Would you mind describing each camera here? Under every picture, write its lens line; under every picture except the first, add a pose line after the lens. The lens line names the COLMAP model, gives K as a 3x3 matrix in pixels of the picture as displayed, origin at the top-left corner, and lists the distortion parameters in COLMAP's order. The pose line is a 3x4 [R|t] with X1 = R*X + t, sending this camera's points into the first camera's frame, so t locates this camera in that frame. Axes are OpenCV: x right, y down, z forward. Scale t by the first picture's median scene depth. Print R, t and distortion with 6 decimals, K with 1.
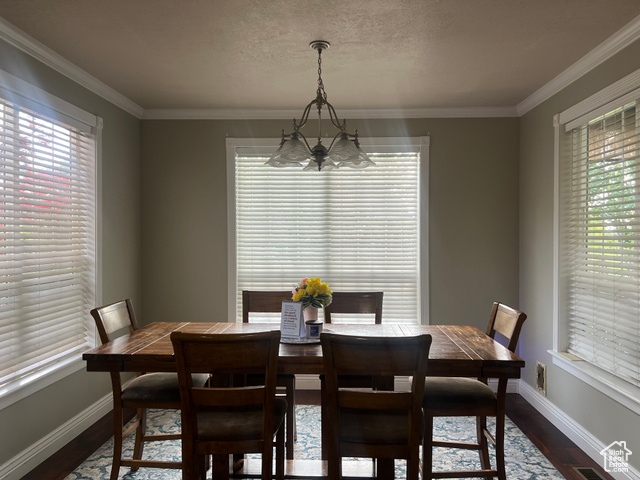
lens RADIAL K [[475.8, 0, 321.5], [0, 475.8, 242.7], [0, 0, 1]] dist [0.049067, -0.074447]
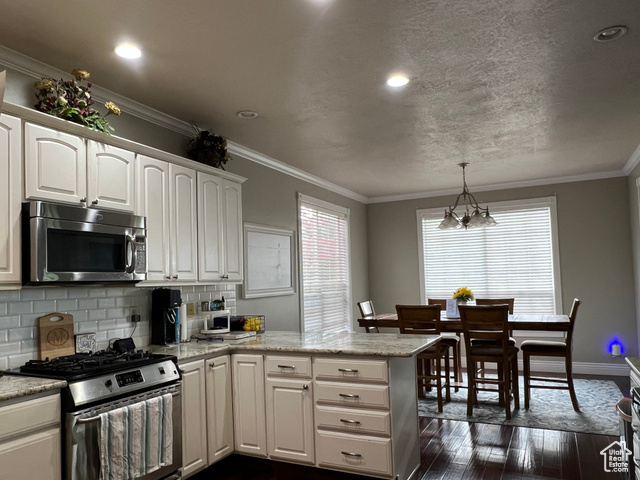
lens RADIAL K [[477.3, 0, 316.1], [0, 477.3, 261.9], [0, 0, 1]] dist [0.009090, -0.011321]
pose [[0.915048, -0.047058, -0.400591, 0.162945], [0.026530, 0.998042, -0.056640, 0.050720], [0.402472, 0.041201, 0.914504, -0.764597]]
